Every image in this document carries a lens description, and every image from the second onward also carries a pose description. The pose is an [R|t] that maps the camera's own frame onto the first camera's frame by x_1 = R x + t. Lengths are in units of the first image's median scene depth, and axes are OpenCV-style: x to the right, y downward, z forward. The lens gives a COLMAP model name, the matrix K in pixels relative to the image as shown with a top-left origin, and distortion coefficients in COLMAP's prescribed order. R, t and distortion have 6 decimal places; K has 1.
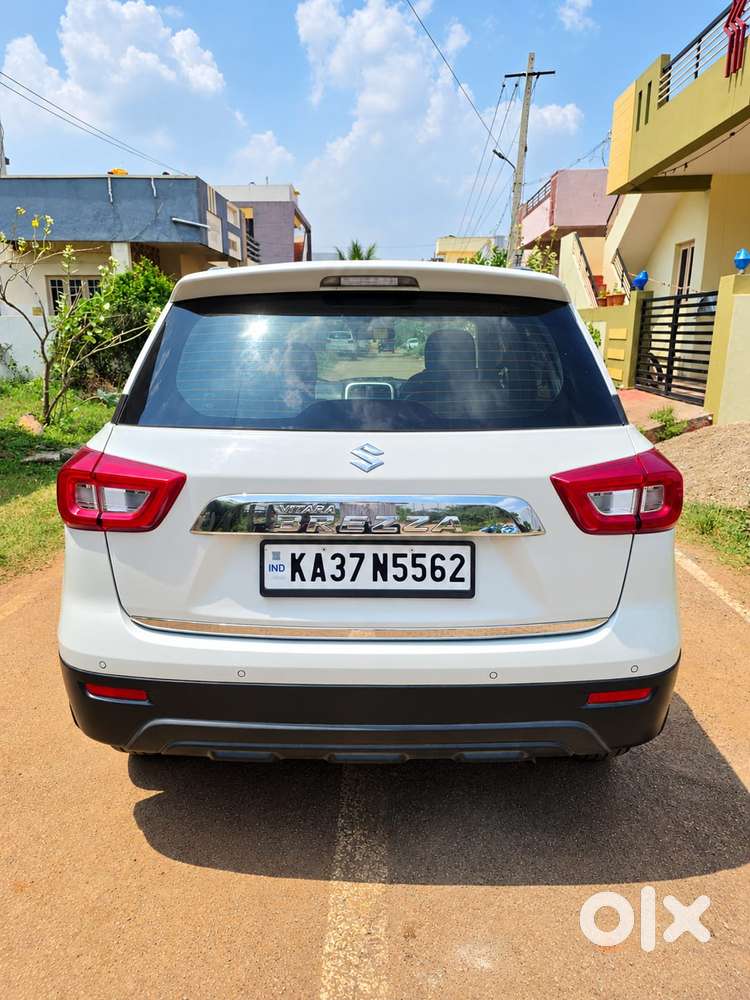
lens RADIAL K [[693.4, 0, 364.6], [0, 693.4, 502.1], [0, 0, 1]] dist [0.050875, -0.018842]
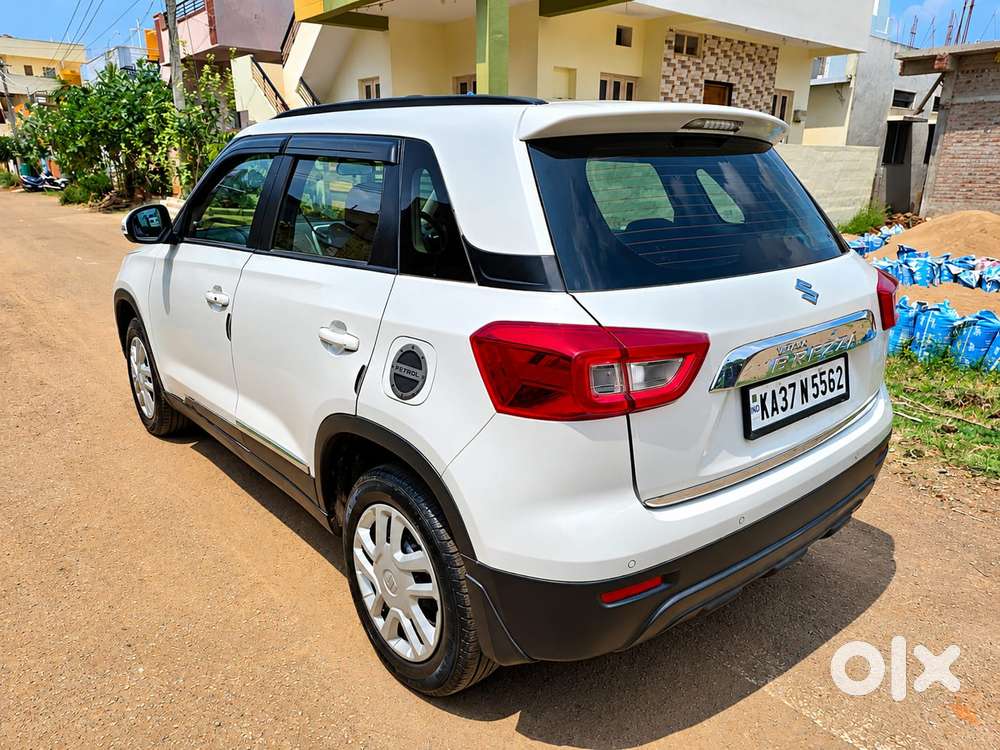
lens RADIAL K [[693.4, 0, 502.2], [0, 693.4, 375.8], [0, 0, 1]] dist [0.050875, -0.018842]
pose [[0.760783, -0.187065, 0.621462, -0.991850], [0.150044, 0.982315, 0.112004, -0.121157], [-0.631424, 0.008036, 0.775396, 0.415655]]
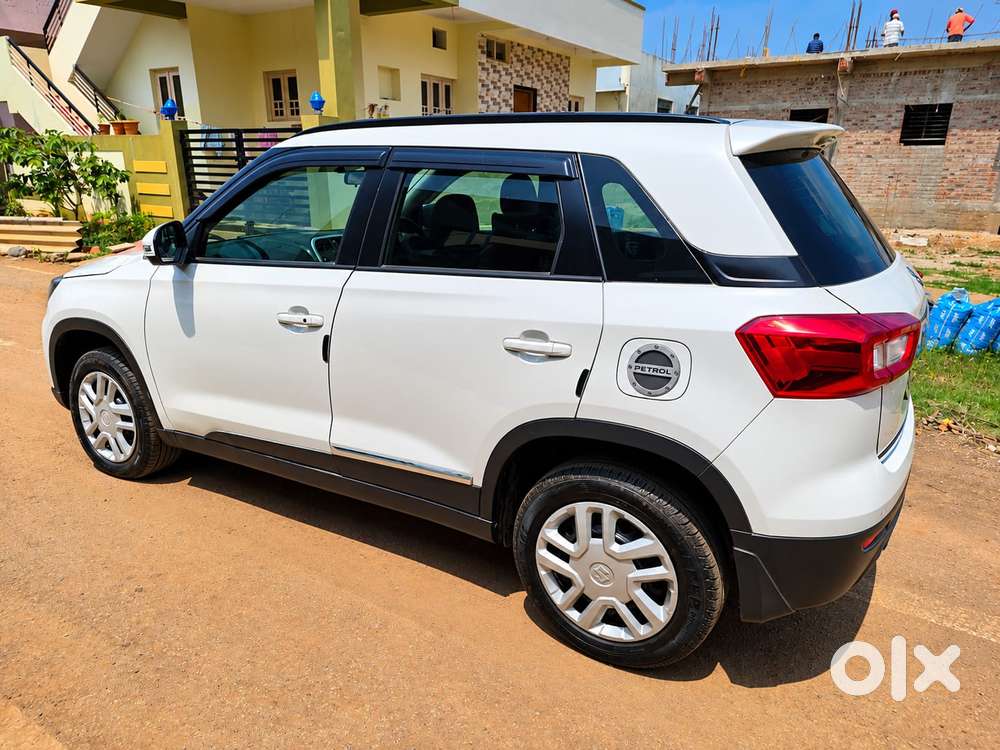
lens RADIAL K [[693.4, 0, 495.2], [0, 693.4, 379.7], [0, 0, 1]] dist [0.050875, -0.018842]
pose [[0.520096, -0.256818, 0.814582, -1.515450], [0.204119, 0.963461, 0.173430, -0.267795], [-0.829359, 0.076071, 0.553514, 0.911004]]
